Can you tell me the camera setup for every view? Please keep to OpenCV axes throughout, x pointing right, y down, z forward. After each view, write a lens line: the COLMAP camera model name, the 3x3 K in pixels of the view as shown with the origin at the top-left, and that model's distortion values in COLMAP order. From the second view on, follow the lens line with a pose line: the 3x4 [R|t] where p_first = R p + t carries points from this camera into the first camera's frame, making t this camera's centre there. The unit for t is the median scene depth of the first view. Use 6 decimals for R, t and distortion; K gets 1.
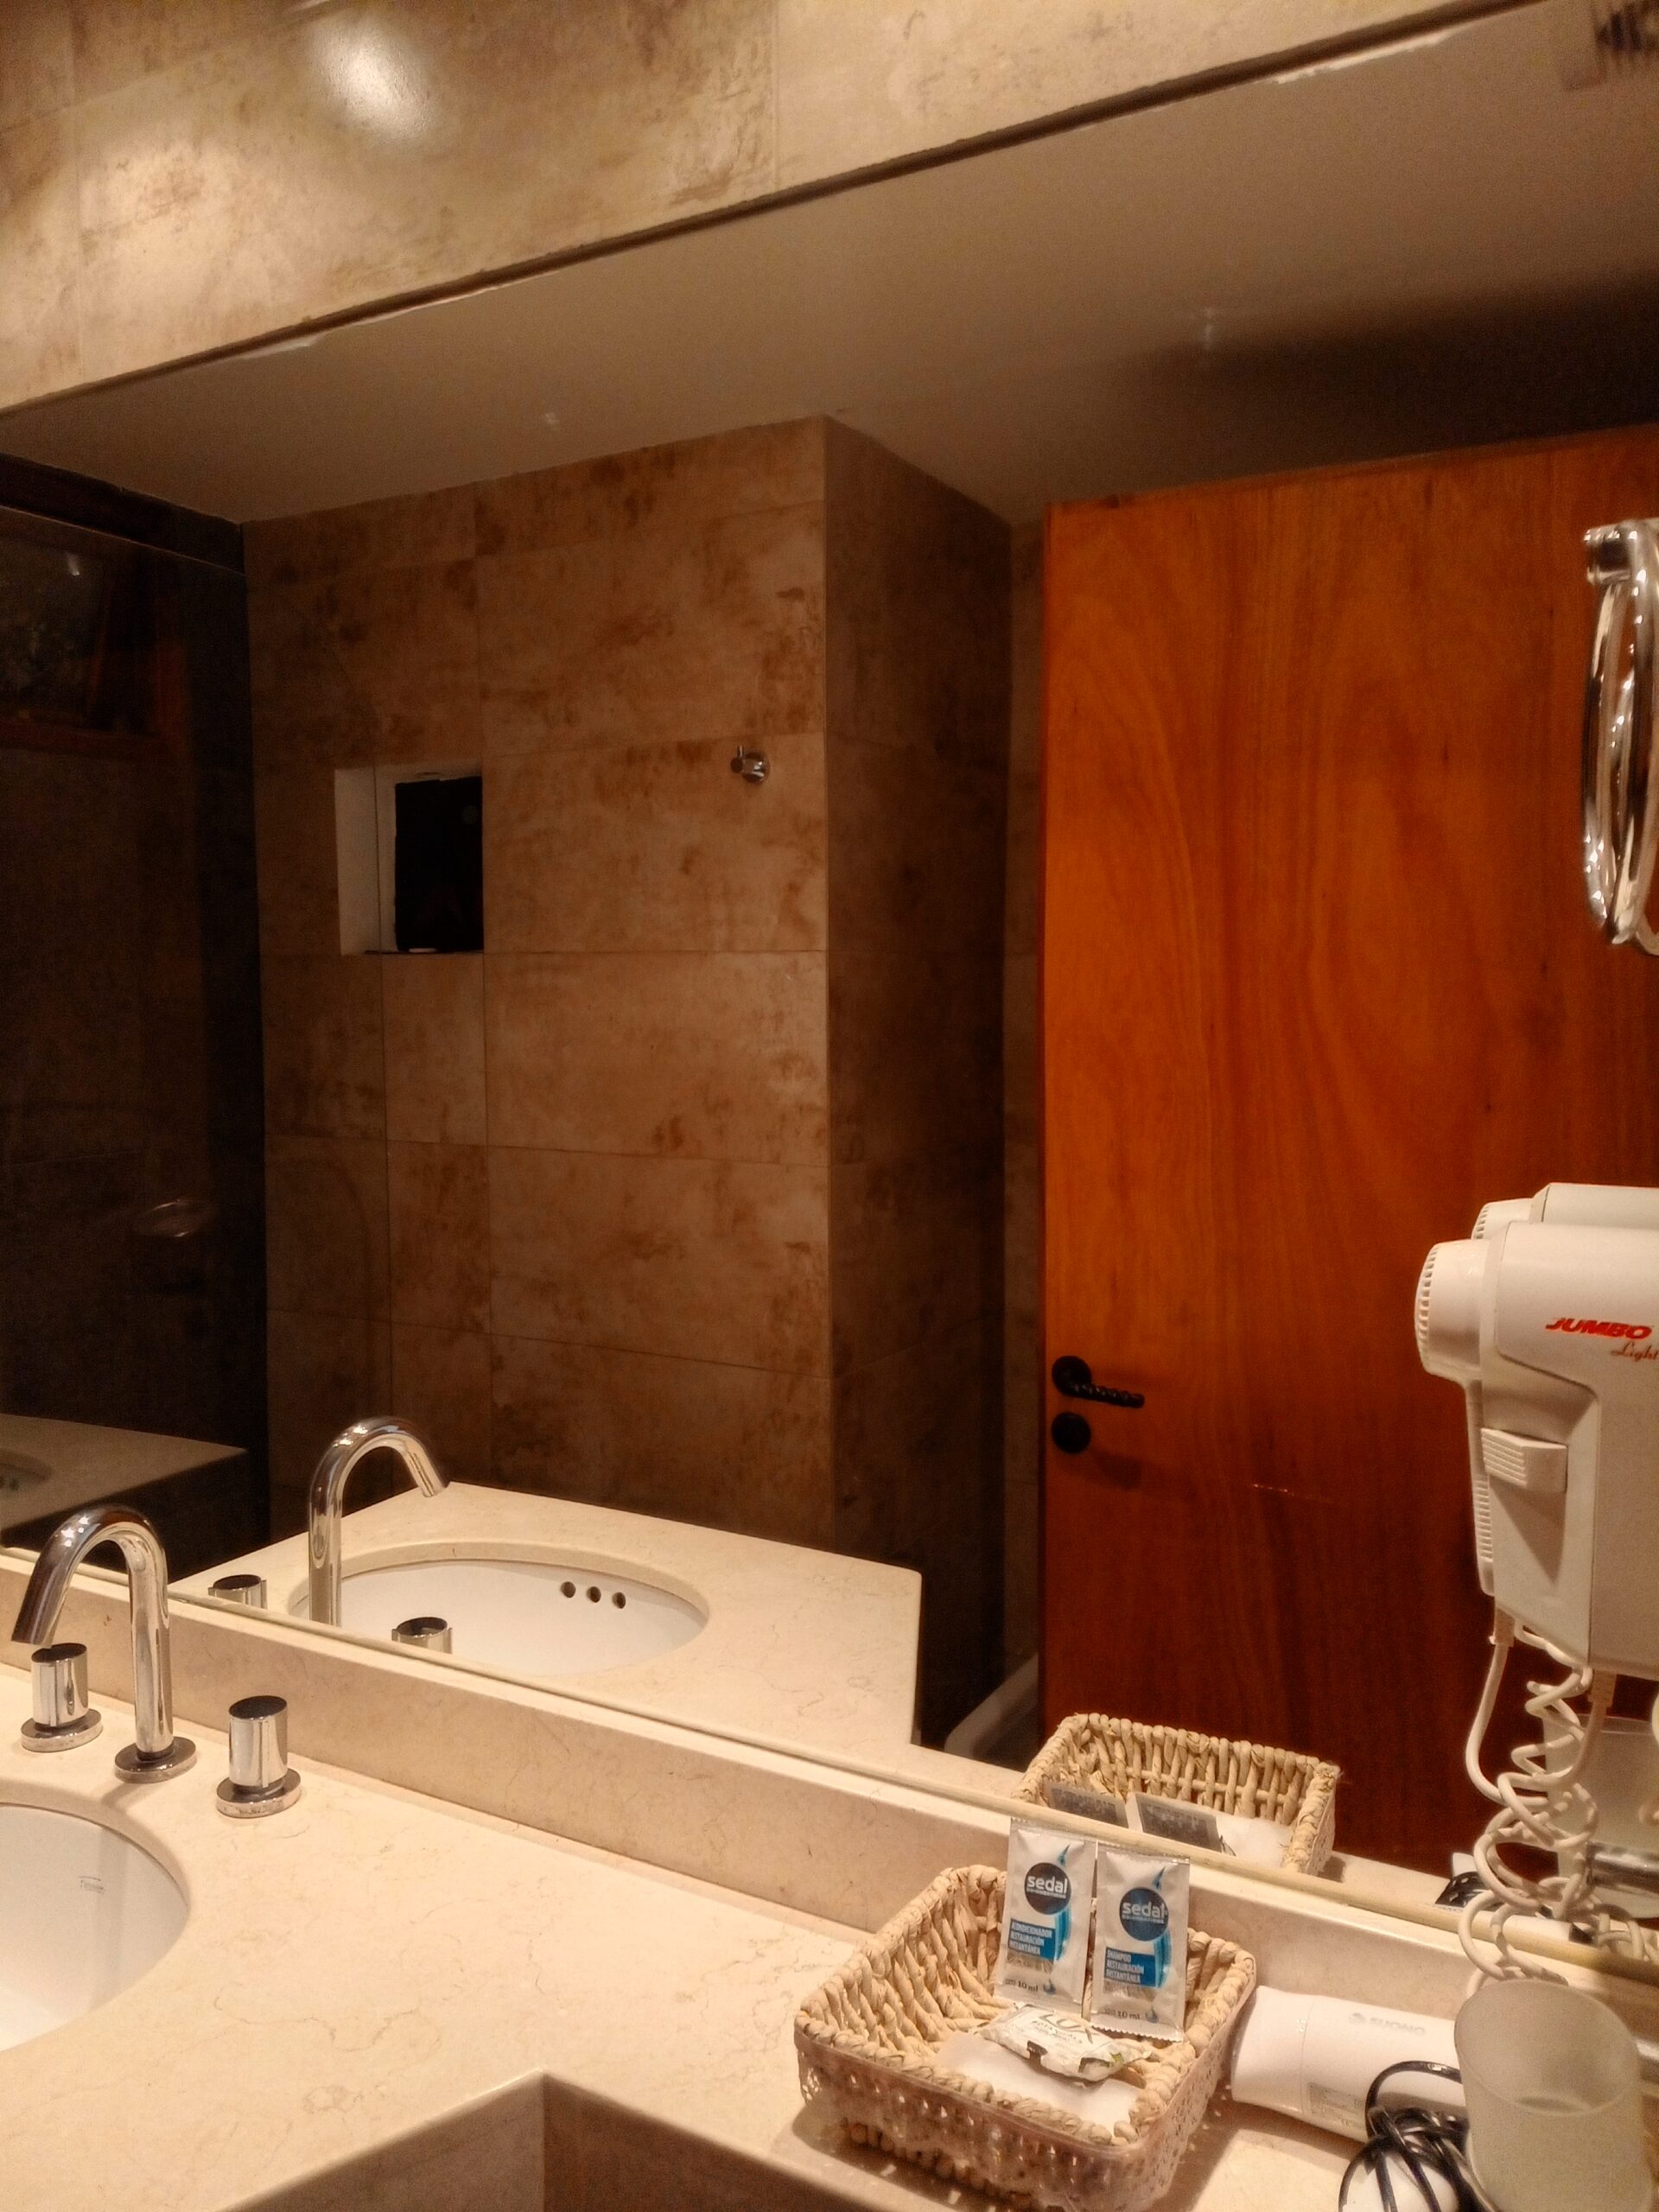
lens RADIAL K [[1654.2, 0, 818.9], [0, 1654.2, 1089.7], [0, 0, 1]] dist [0.098836, -0.149239]
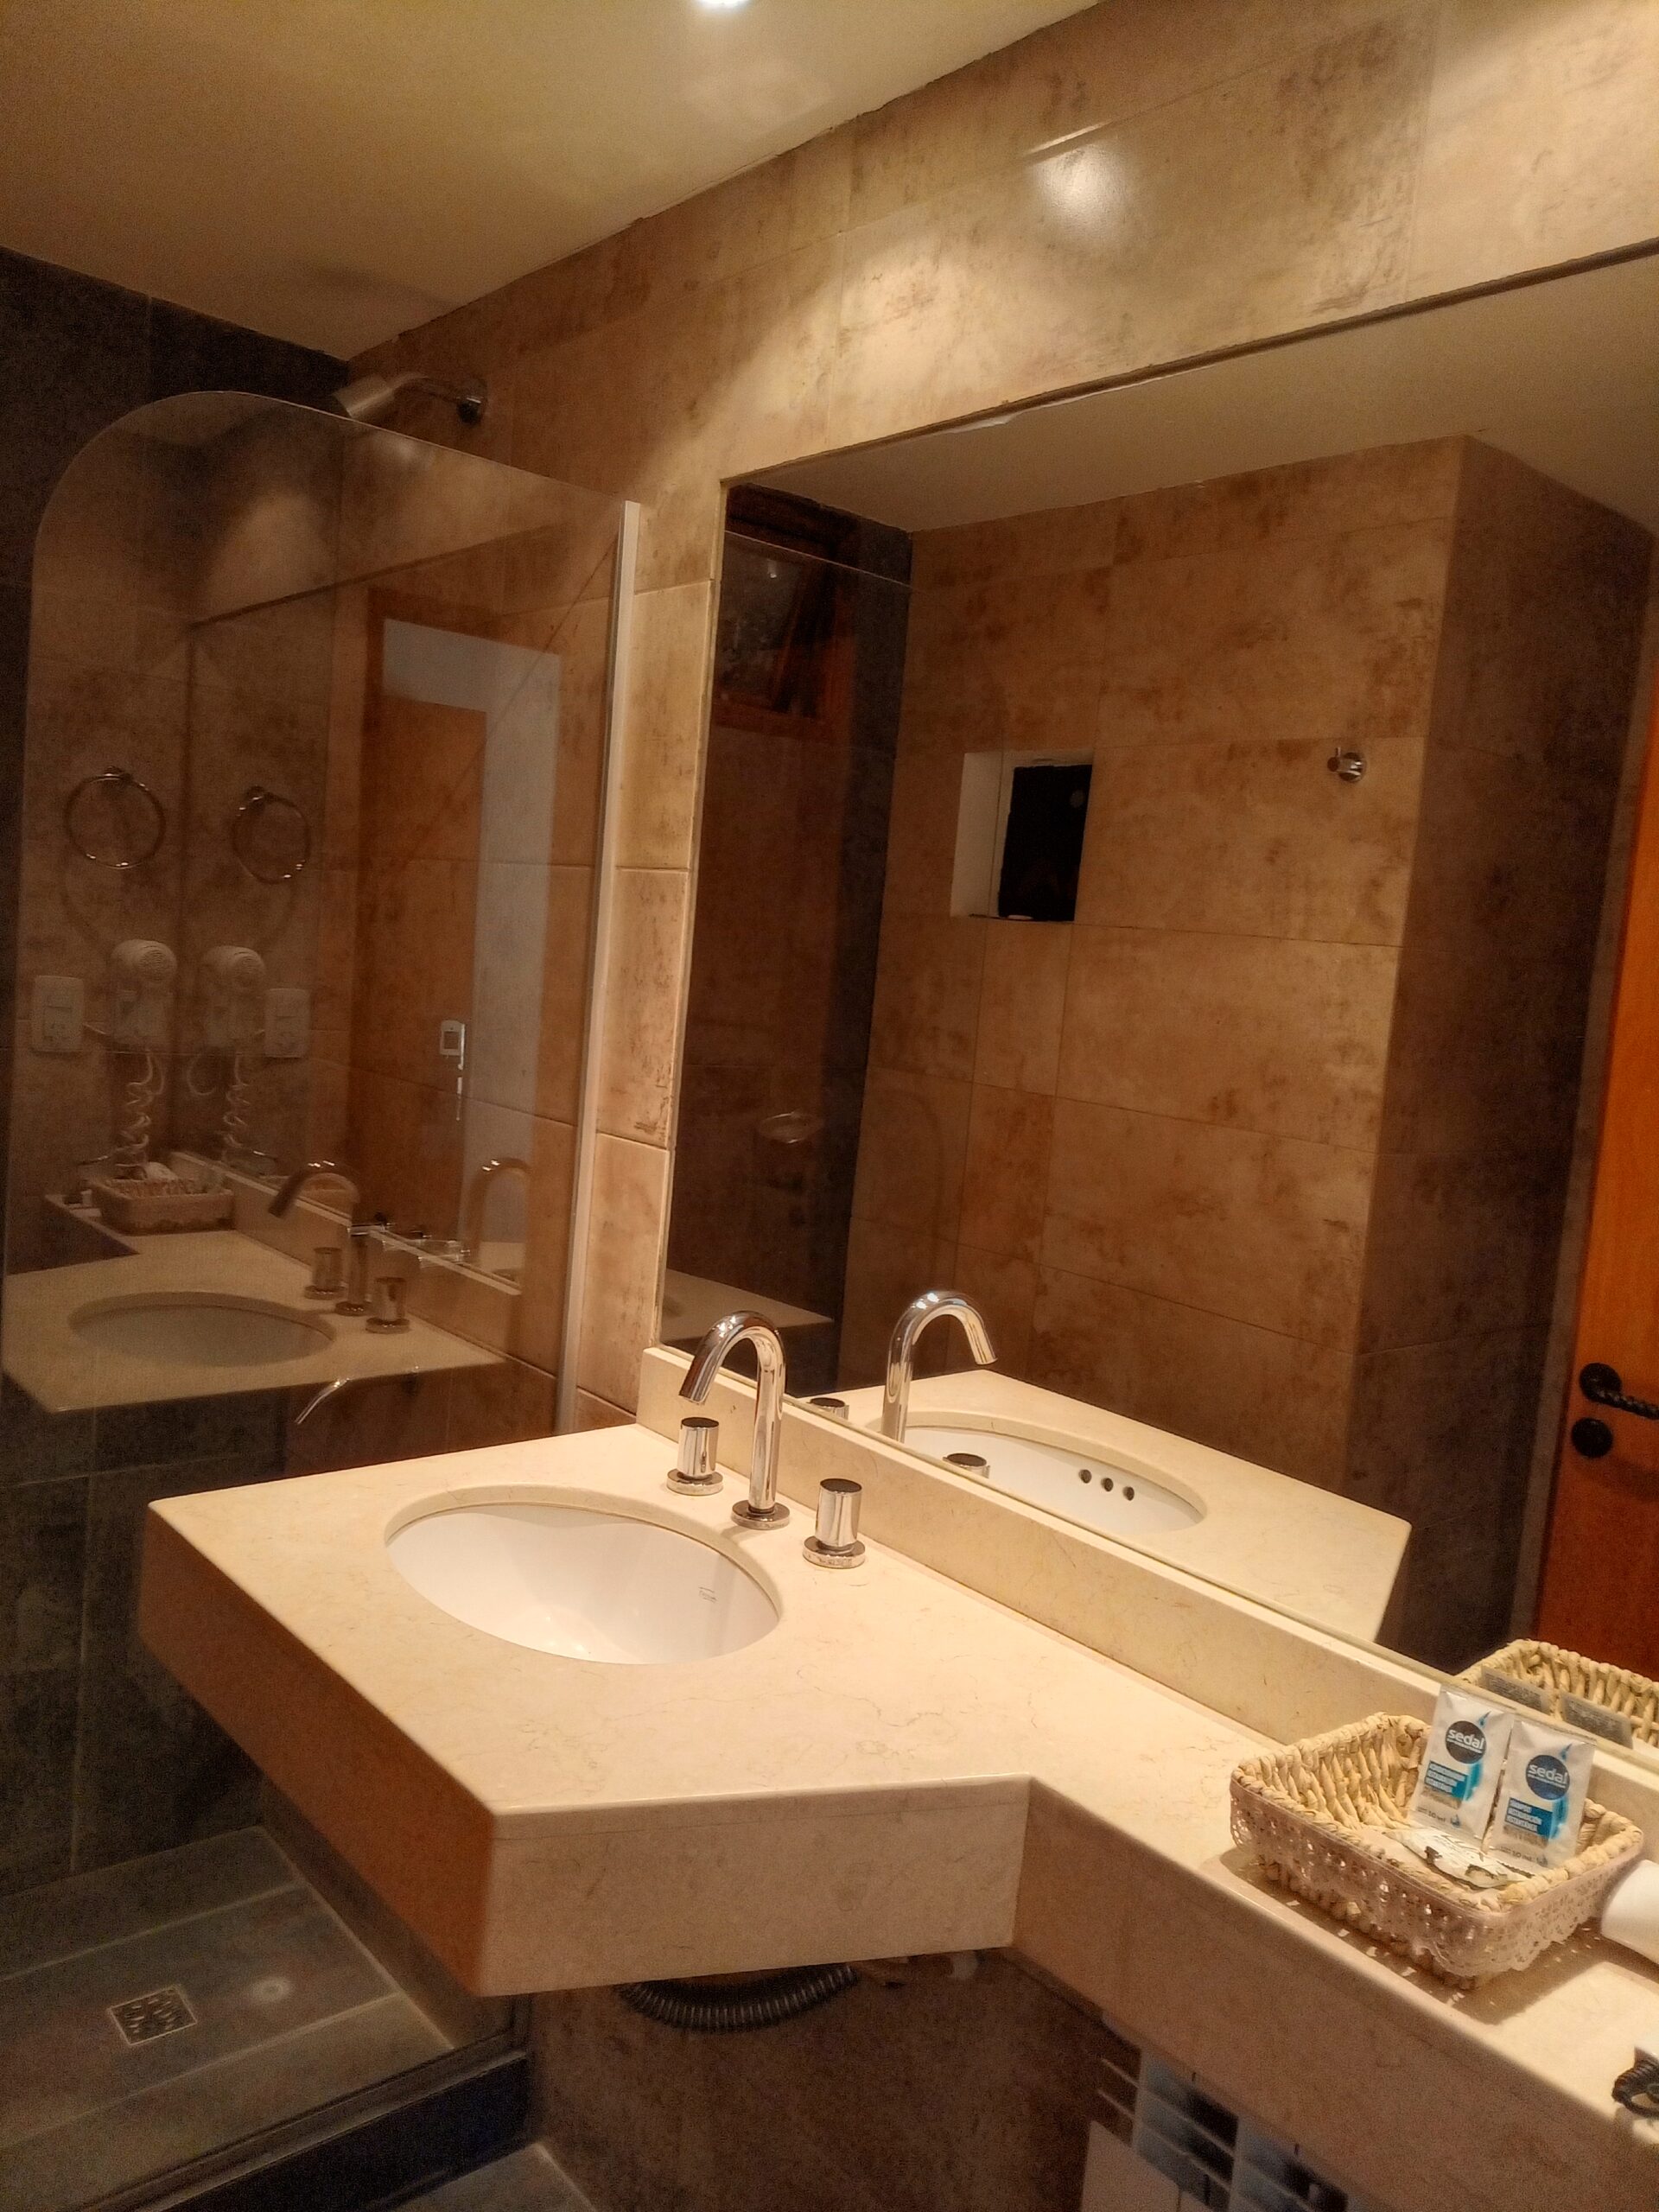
lens RADIAL K [[1654.2, 0, 818.9], [0, 1654.2, 1089.7], [0, 0, 1]] dist [0.098836, -0.149239]
pose [[0.936902, 0.117367, -0.329301, 0.027379], [-0.113178, 0.993061, 0.031935, 0.019704], [0.330764, 0.007350, 0.943685, -0.164334]]
